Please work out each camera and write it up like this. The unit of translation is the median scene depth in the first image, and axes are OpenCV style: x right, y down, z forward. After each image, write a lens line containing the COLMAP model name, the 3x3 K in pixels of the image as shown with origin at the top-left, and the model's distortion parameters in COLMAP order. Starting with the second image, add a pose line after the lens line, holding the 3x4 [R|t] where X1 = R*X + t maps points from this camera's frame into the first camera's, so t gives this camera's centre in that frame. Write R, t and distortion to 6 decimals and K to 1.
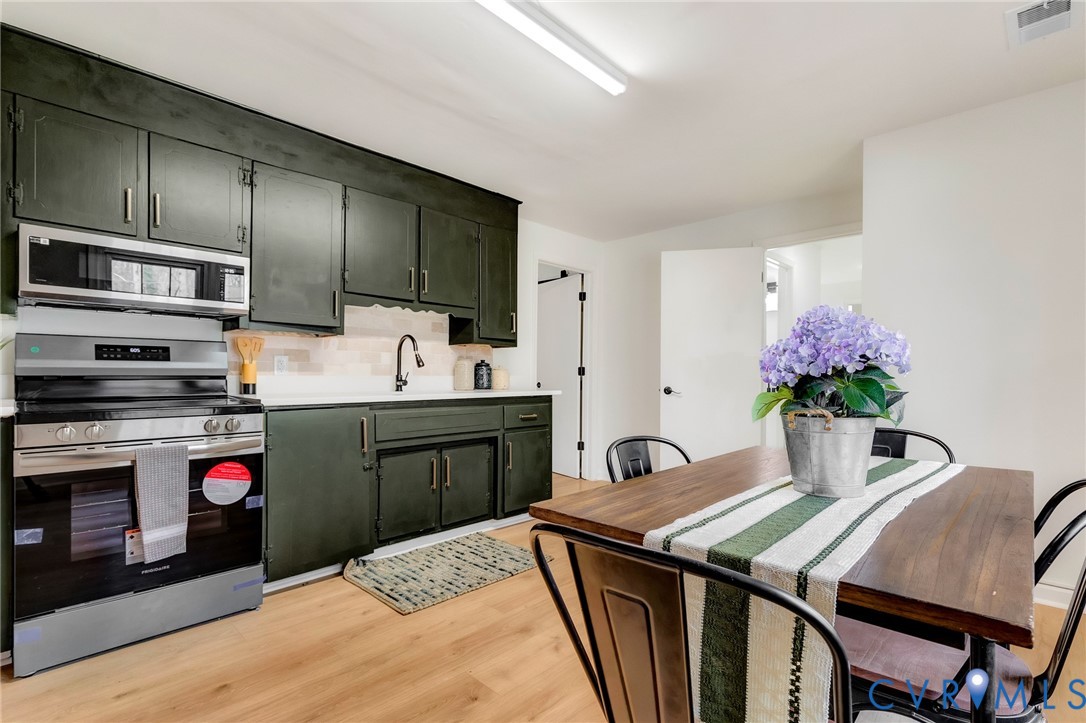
lens RADIAL K [[502.4, 0, 548.6], [0, 502.4, 371.5], [0, 0, 1]] dist [0.003107, 0.000287]
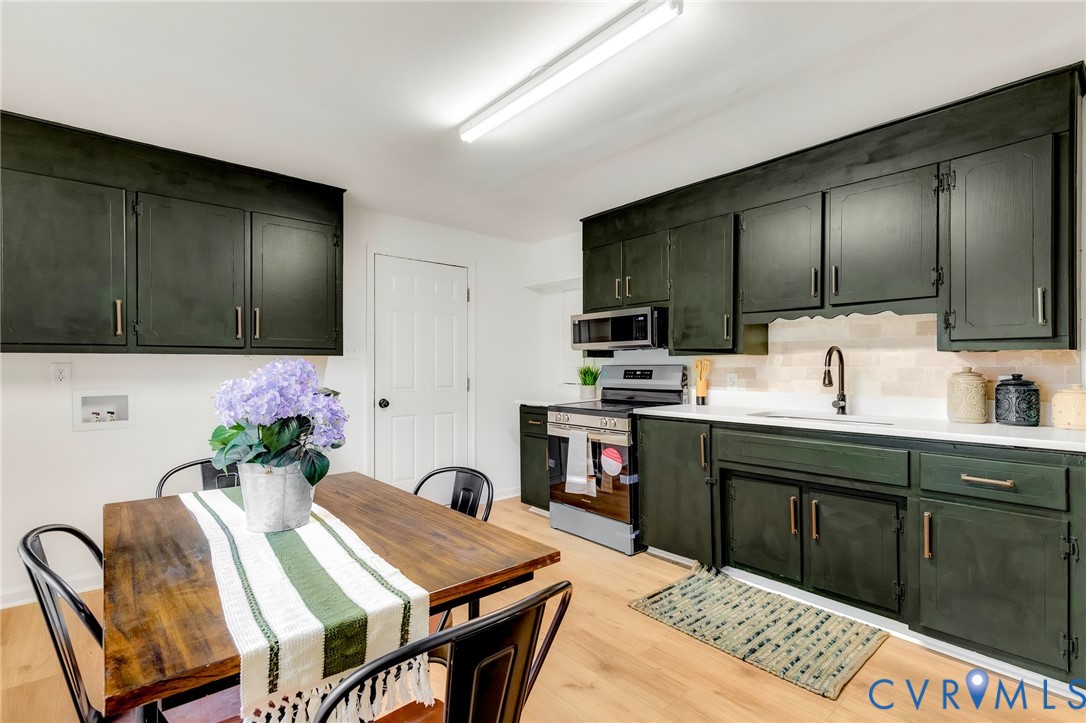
lens RADIAL K [[502.4, 0, 548.6], [0, 502.4, 371.5], [0, 0, 1]] dist [0.003107, 0.000287]
pose [[-0.088963, 0.006863, -0.996011, 0.685191], [0.009192, 0.999939, 0.006069, -0.049177], [0.995993, -0.008615, -0.089020, 0.720412]]
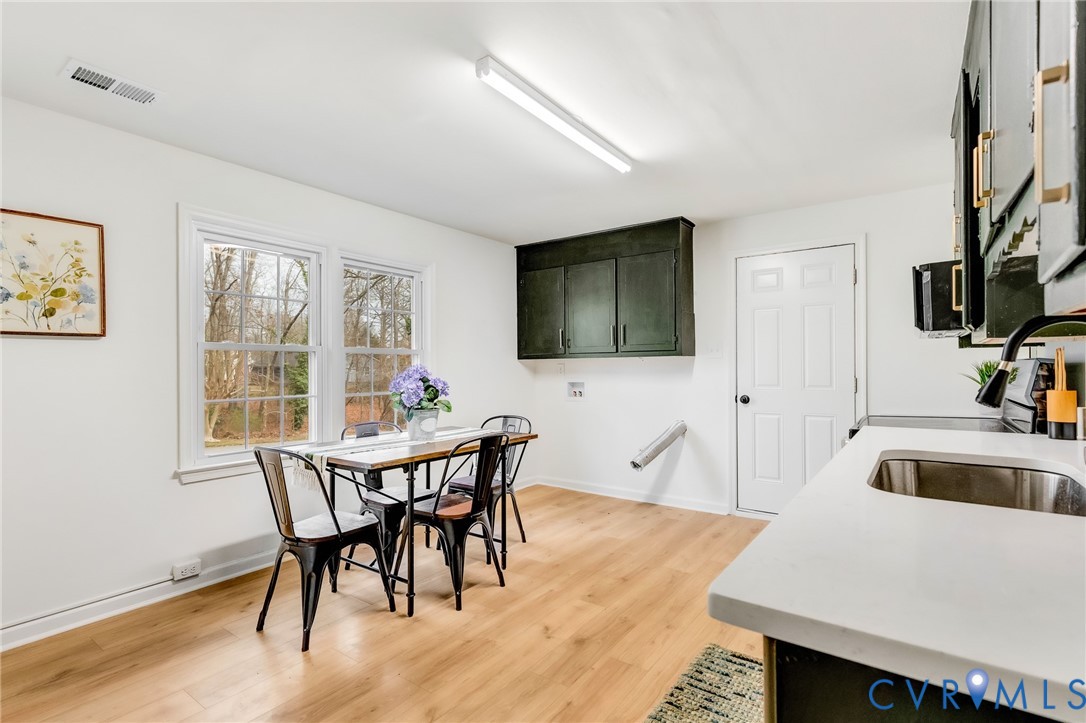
lens RADIAL K [[516.8, 0, 557.1], [0, 516.8, 344.1], [0, 0, 1]] dist [0.003952, -0.000396]
pose [[-0.987731, -0.007756, -0.155975, 0.128899], [0.000835, 0.998490, -0.054933, -0.037114], [0.156166, -0.054389, -0.986232, 1.543028]]
